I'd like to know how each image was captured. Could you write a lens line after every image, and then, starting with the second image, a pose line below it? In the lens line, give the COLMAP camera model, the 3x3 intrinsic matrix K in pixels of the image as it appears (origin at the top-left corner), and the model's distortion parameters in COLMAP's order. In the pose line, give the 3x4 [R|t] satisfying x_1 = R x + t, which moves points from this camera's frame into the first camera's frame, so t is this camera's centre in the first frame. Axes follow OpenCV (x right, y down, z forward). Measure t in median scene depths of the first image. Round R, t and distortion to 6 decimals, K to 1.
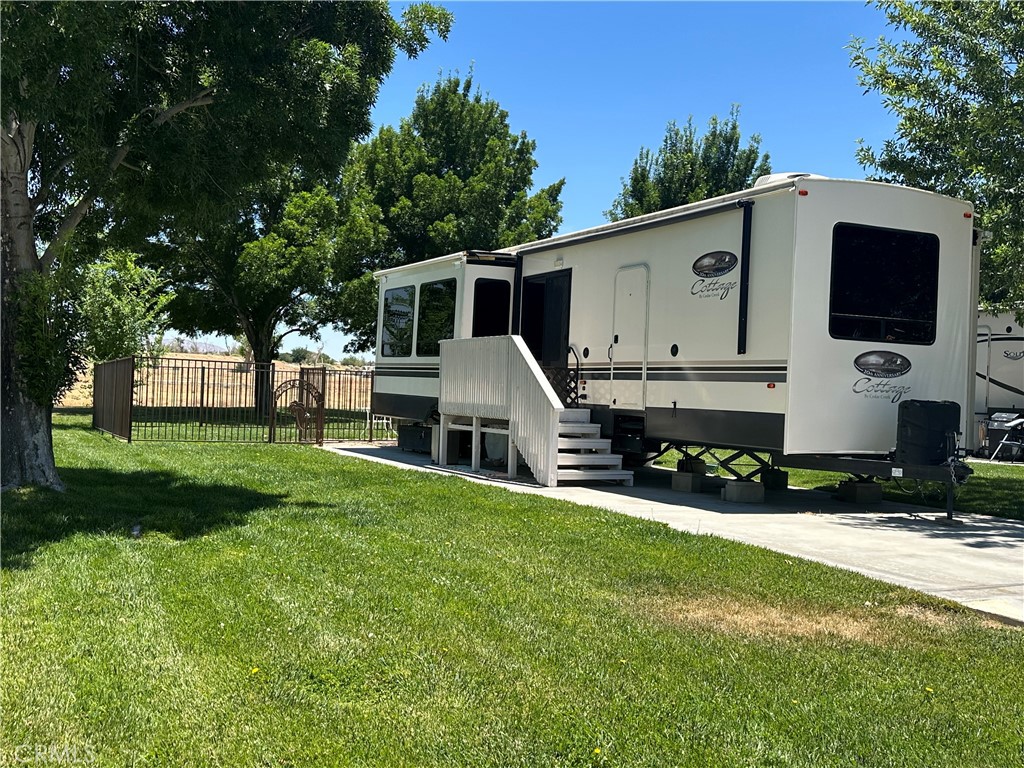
lens RADIAL K [[1060.0, 0, 513.6], [0, 1060.0, 397.0], [0, 0, 1]] dist [0.213824, -0.451228]
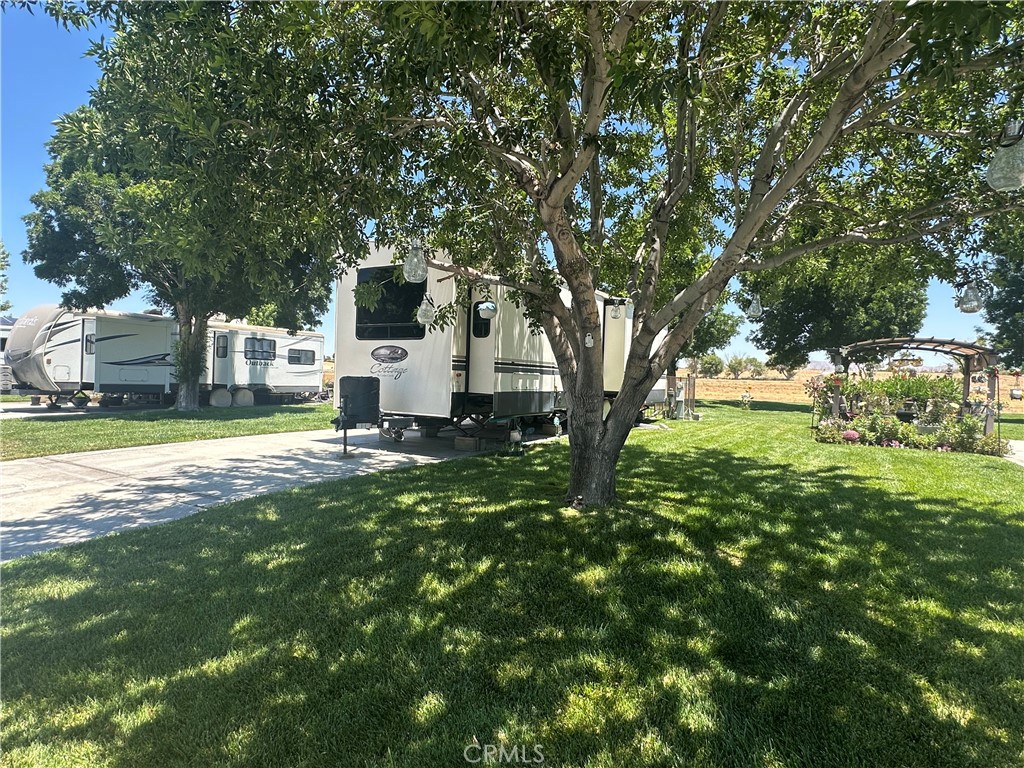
lens RADIAL K [[548.1, 0, 512.0], [0, 548.1, 384.0], [0, 0, 1]] dist [0.000179, 0.000093]
pose [[0.534412, -0.008822, -0.845178, 0.956872], [-0.014596, 0.999700, -0.019664, 0.021553], [0.845098, 0.022845, 0.534123, 0.641907]]
